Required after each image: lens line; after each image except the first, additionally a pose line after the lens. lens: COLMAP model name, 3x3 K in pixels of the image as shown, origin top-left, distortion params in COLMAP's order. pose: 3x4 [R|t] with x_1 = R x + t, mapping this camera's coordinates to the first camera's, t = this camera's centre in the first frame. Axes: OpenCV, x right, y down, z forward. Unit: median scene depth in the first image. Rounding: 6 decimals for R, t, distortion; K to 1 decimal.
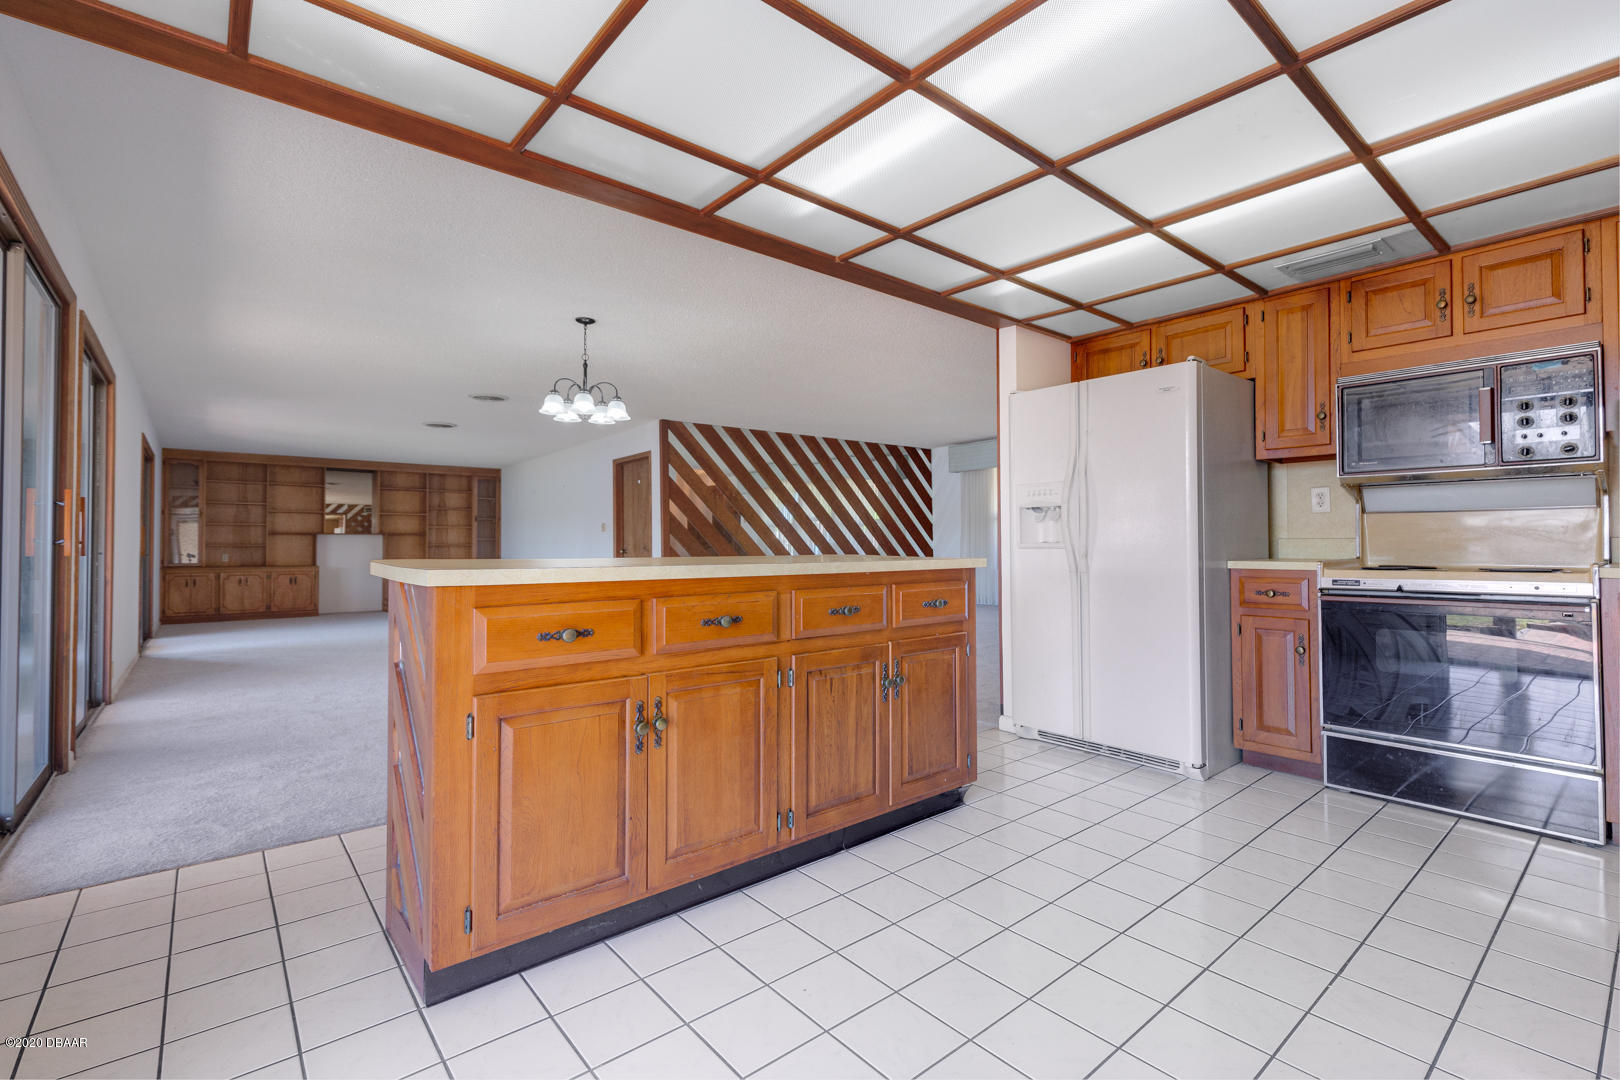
lens RADIAL K [[732.3, 0, 821.2], [0, 732.3, 545.3], [0, 0, 1]] dist [0.005442, 0.001558]
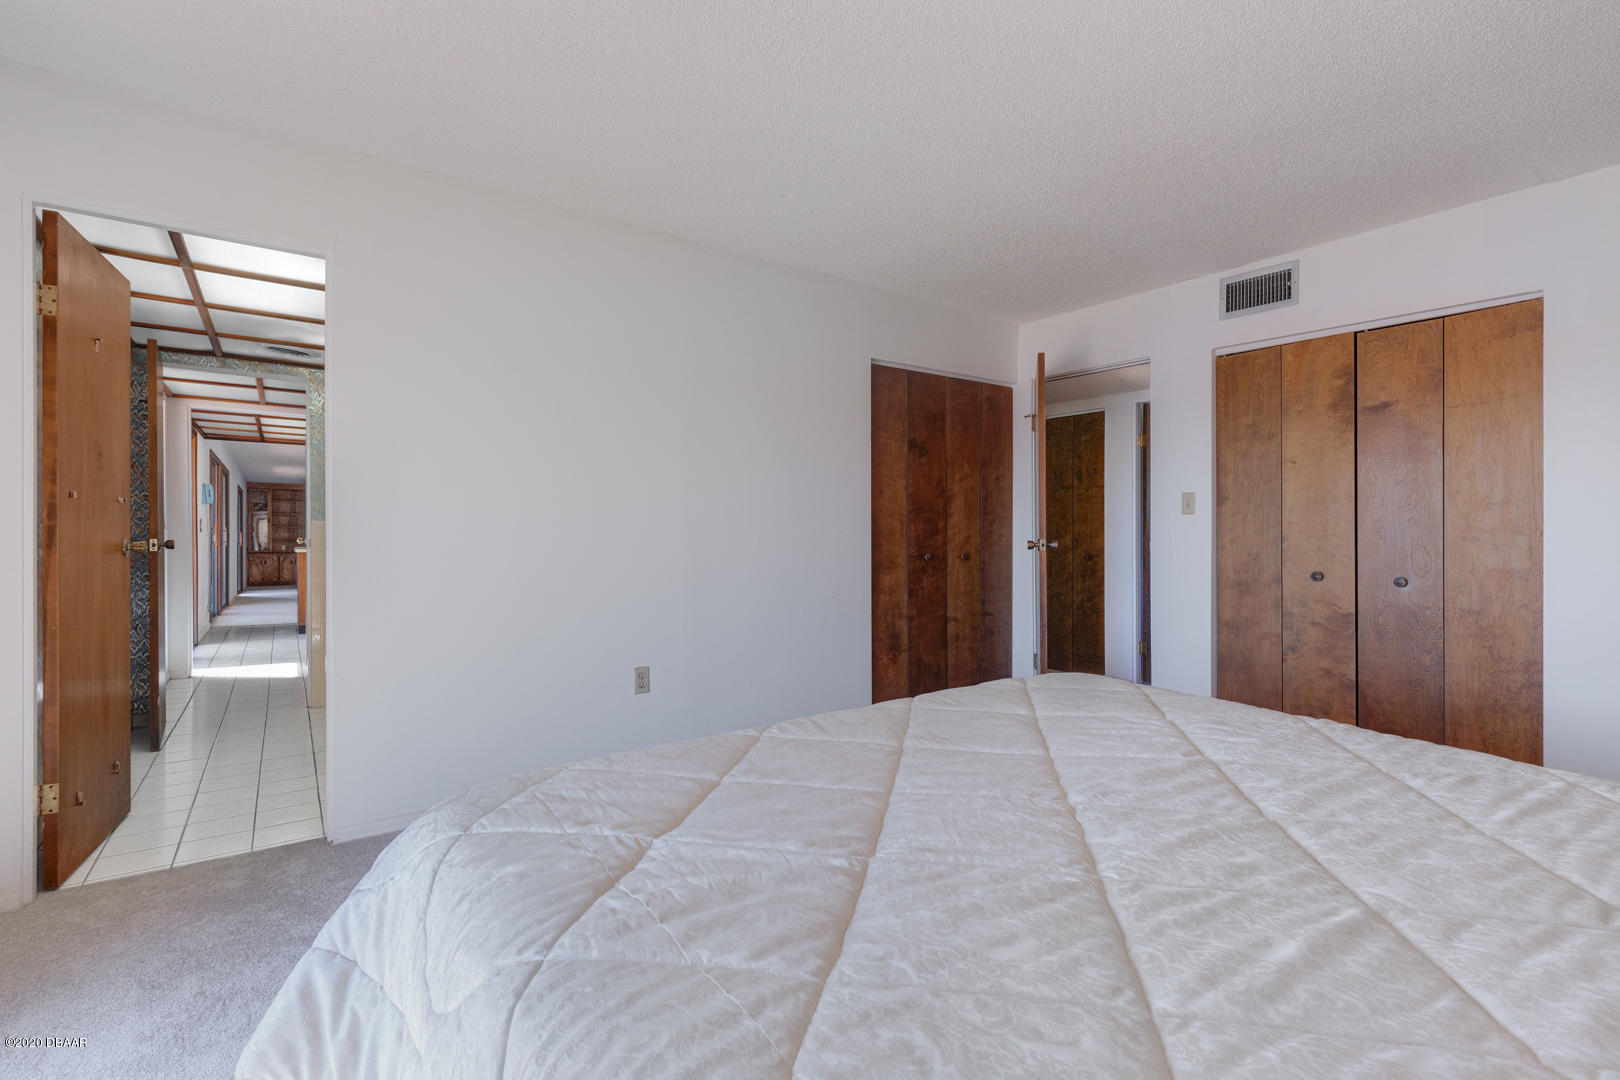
lens RADIAL K [[732.3, 0, 802.2], [0, 732.3, 526.6], [0, 0, 1]] dist [0.005442, 0.001558]
pose [[0.996887, -0.006764, -0.078550, 0.450452], [0.006550, 0.999974, -0.002982, -0.016161], [0.078568, 0.002458, 0.996906, -0.515506]]
